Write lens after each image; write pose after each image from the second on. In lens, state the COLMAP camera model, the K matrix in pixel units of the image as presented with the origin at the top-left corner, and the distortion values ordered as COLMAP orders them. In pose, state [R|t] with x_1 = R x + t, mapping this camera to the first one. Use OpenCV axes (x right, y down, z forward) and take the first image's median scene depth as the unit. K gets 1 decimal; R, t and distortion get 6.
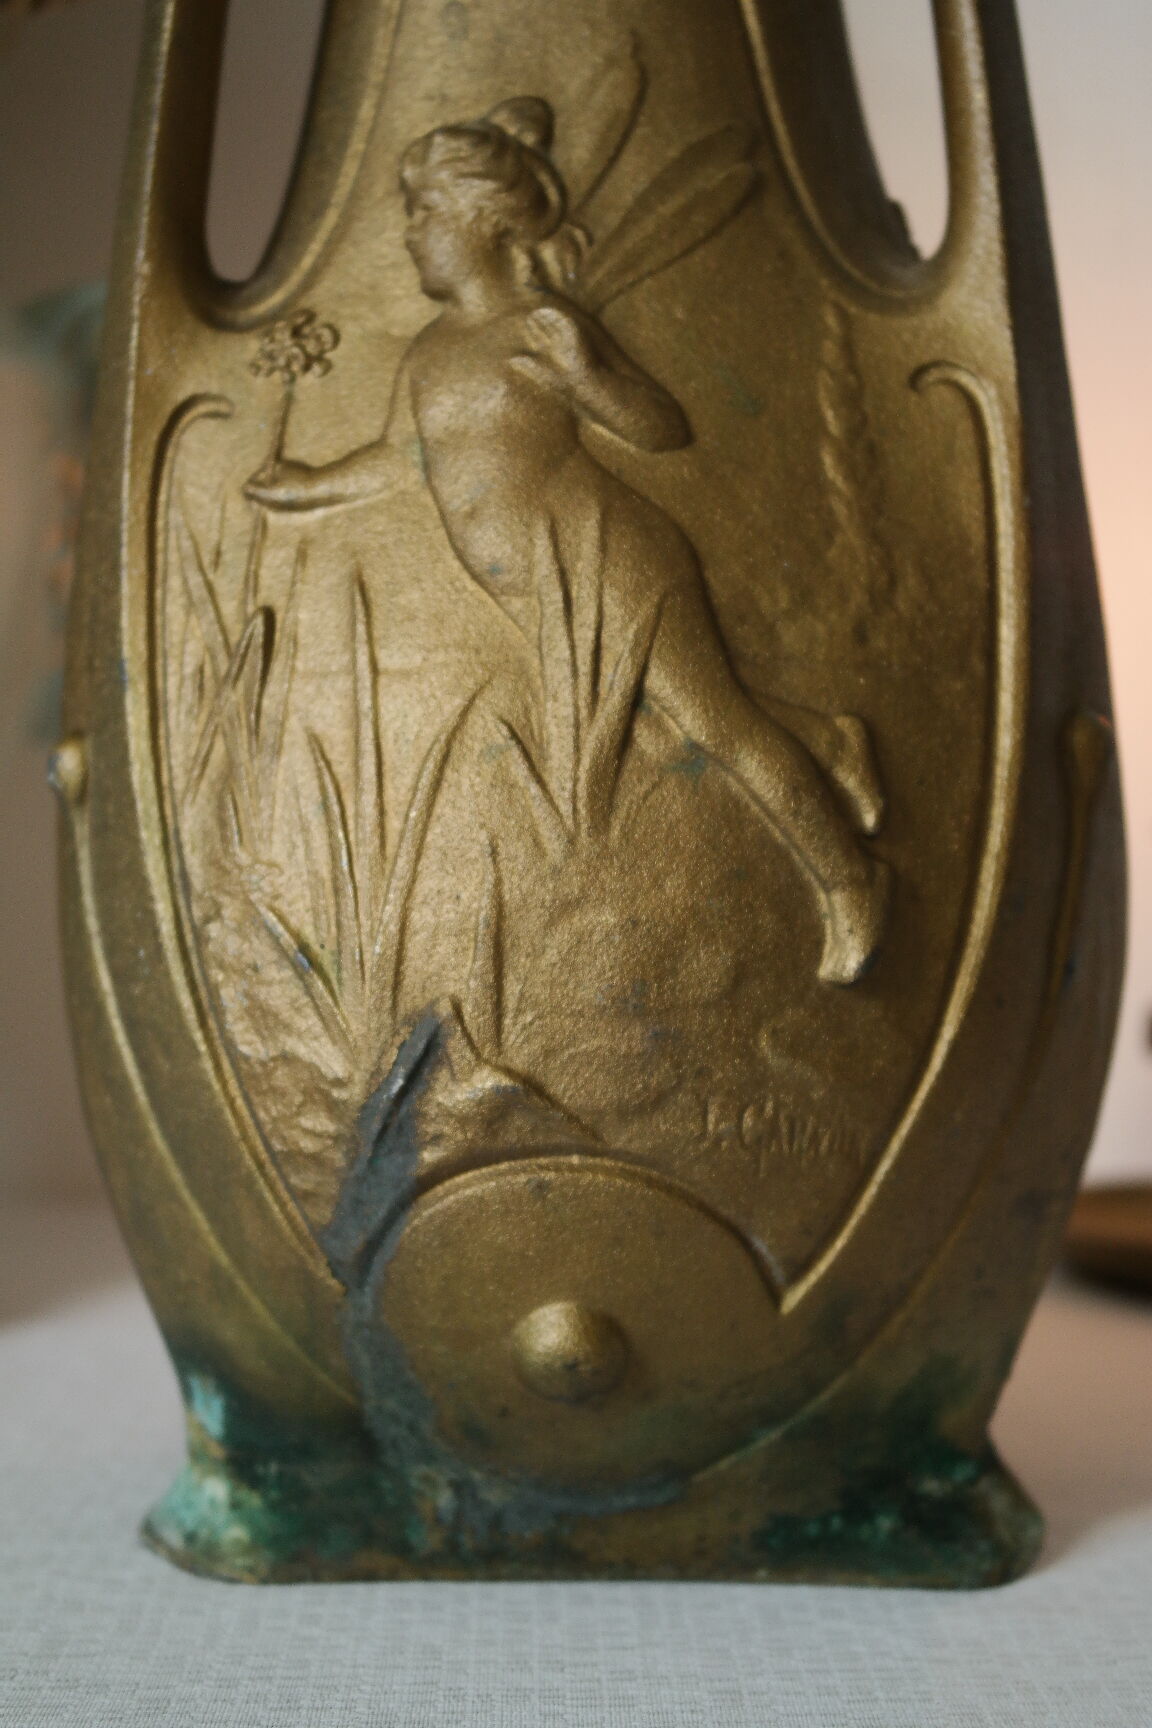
lens RADIAL K [[2707.3, 0, 586.6], [0, 2707.3, 863.3], [0, 0, 1]] dist [0.000274, 0.000000]
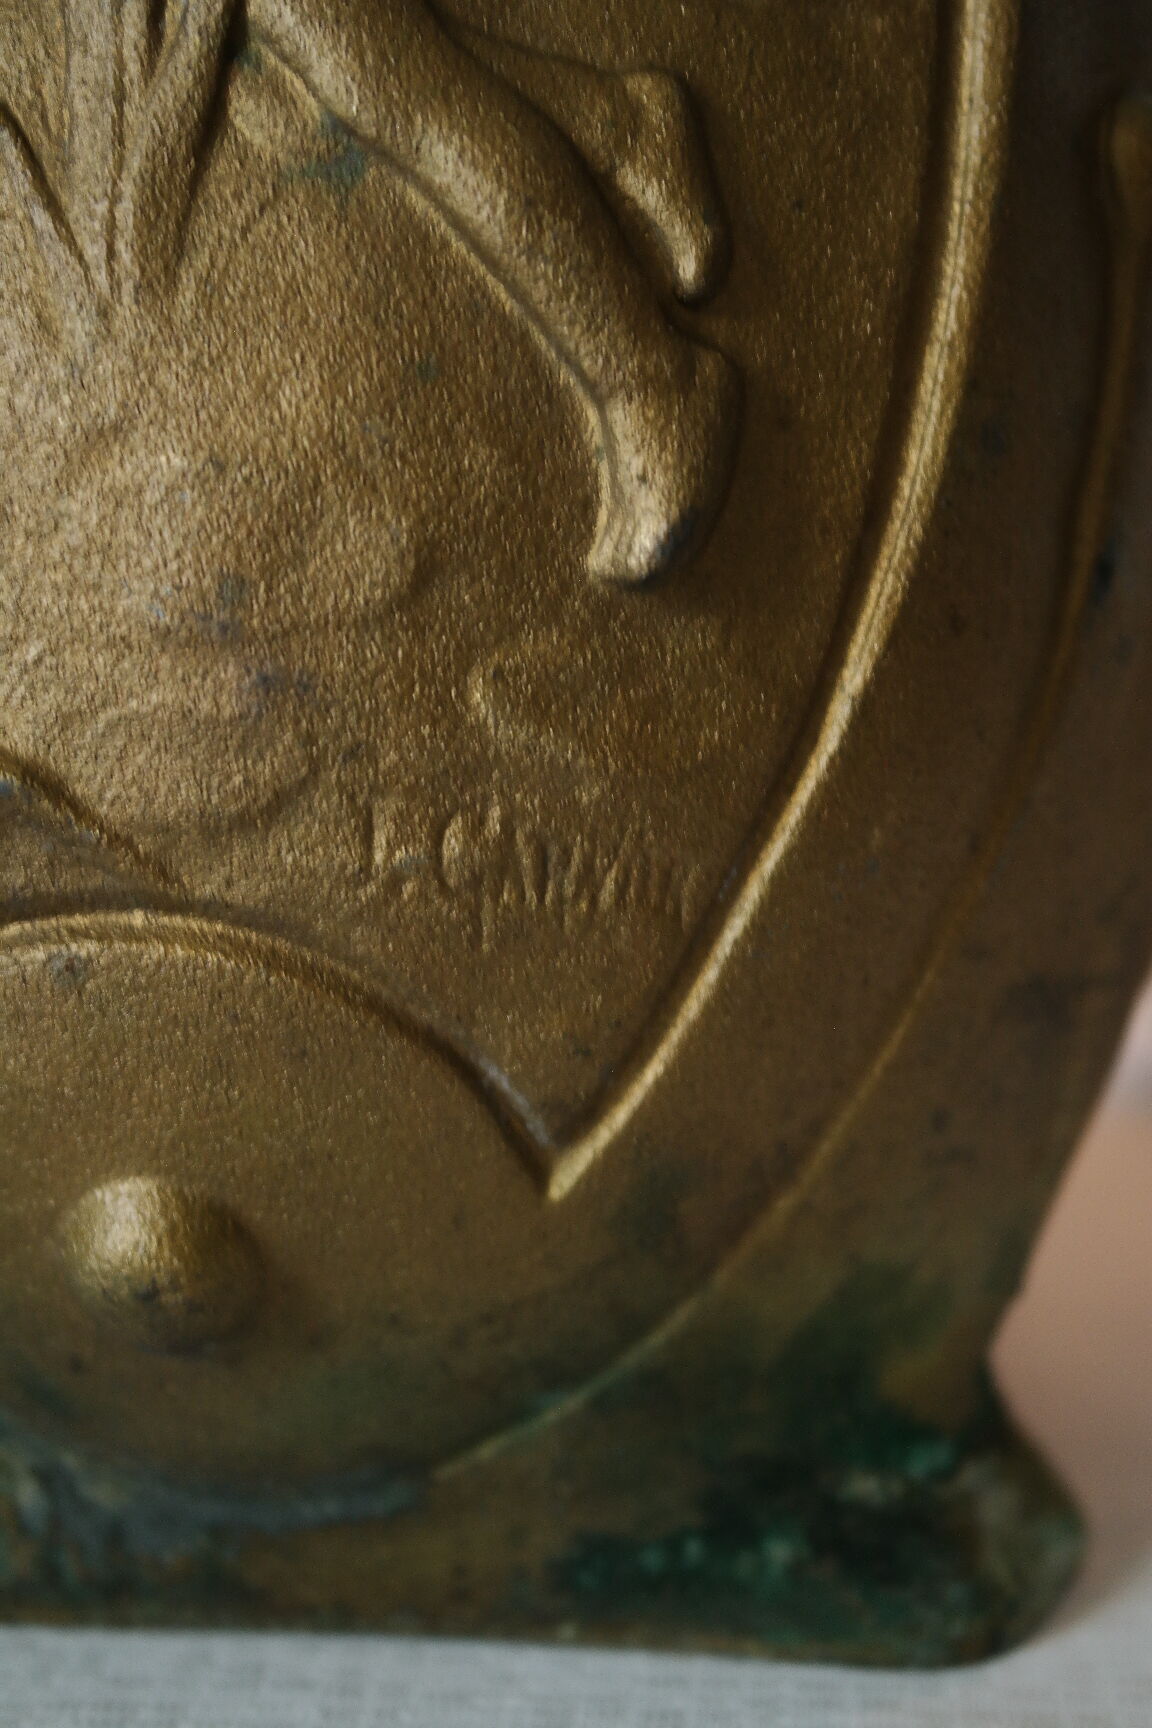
lens RADIAL K [[2707.3, 0, 571.0], [0, 2707.3, 871.2], [0, 0, 1]] dist [0.000274, 0.000000]
pose [[0.994697, -0.005232, -0.102719, 0.130982], [0.013693, 0.996551, 0.081840, 0.054918], [0.101937, -0.082812, 0.991338, 0.456930]]
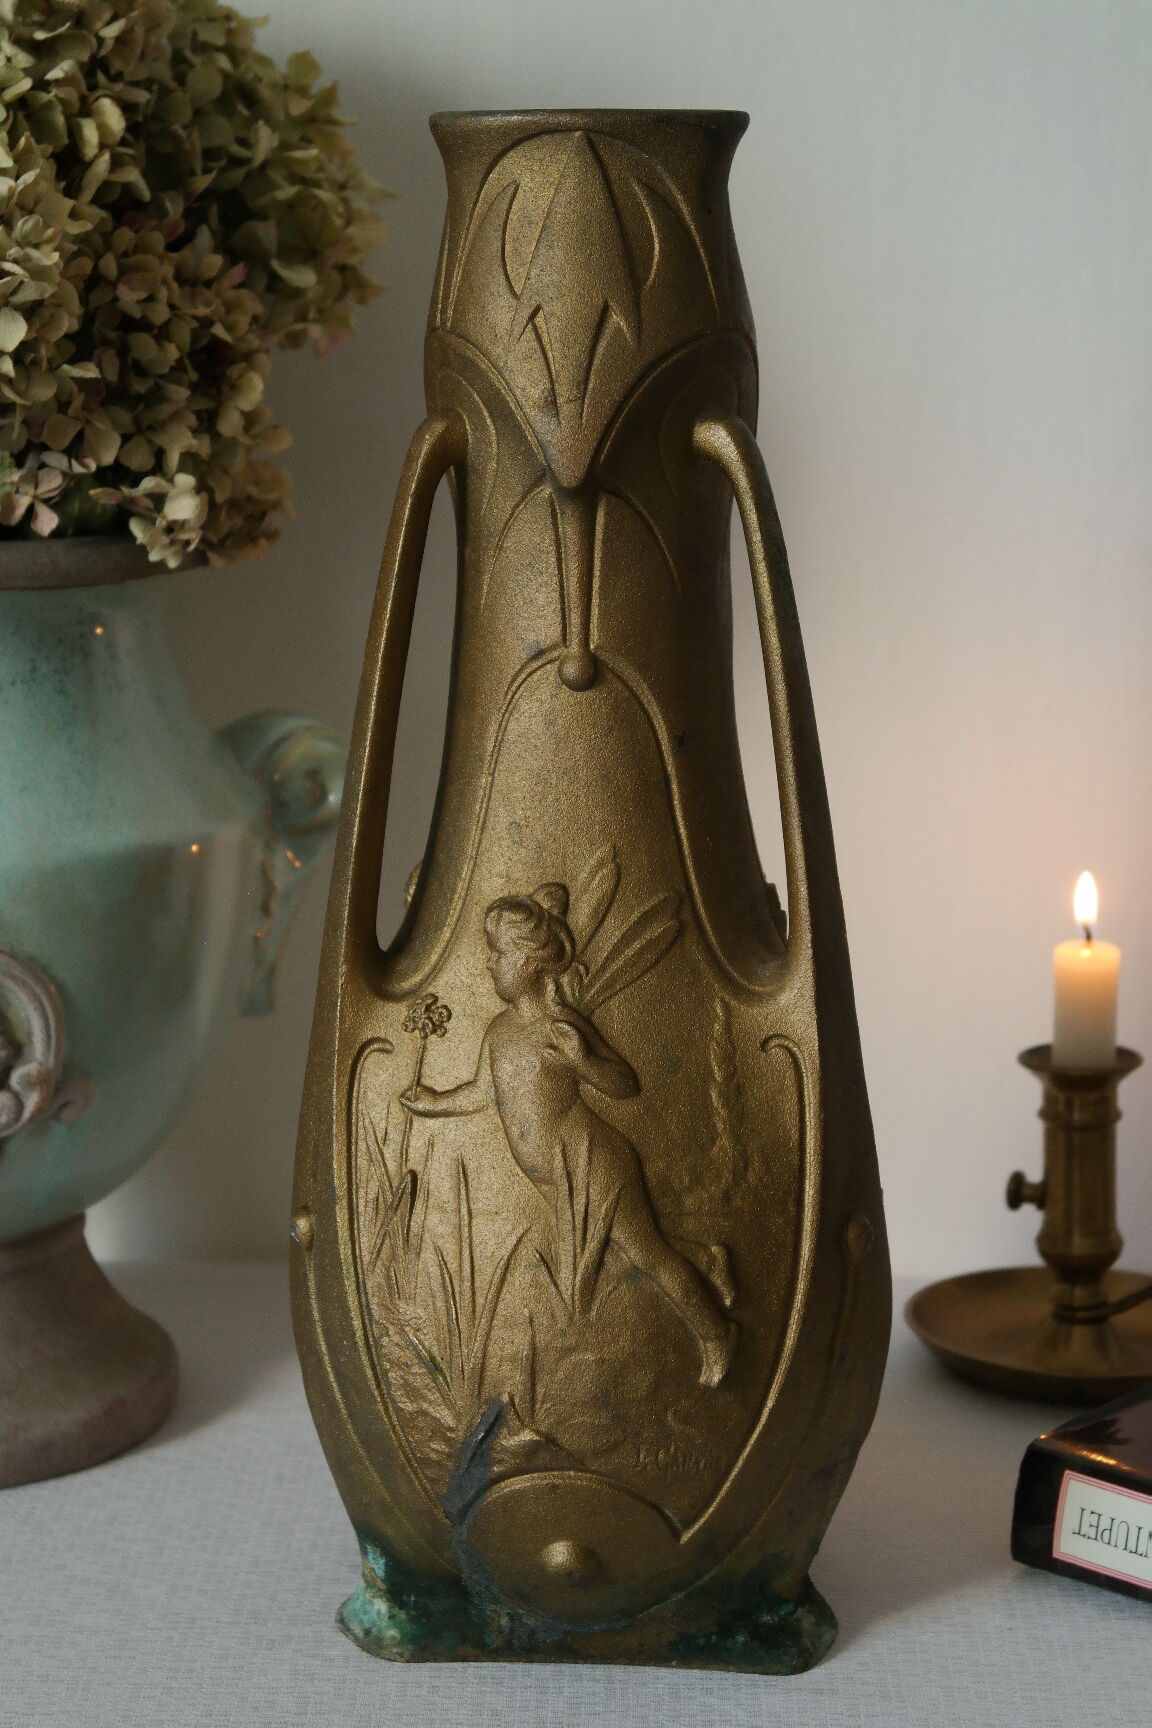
lens RADIAL K [[3974.1, 0, 578.1], [0, 3974.1, 877.3], [0, 0, 1]] dist [0.235977, 0.000000]
pose [[0.998847, 0.016795, -0.044964, 0.117952], [-0.008217, 0.982787, 0.184559, -0.809475], [0.047290, -0.183976, 0.981792, -1.677579]]
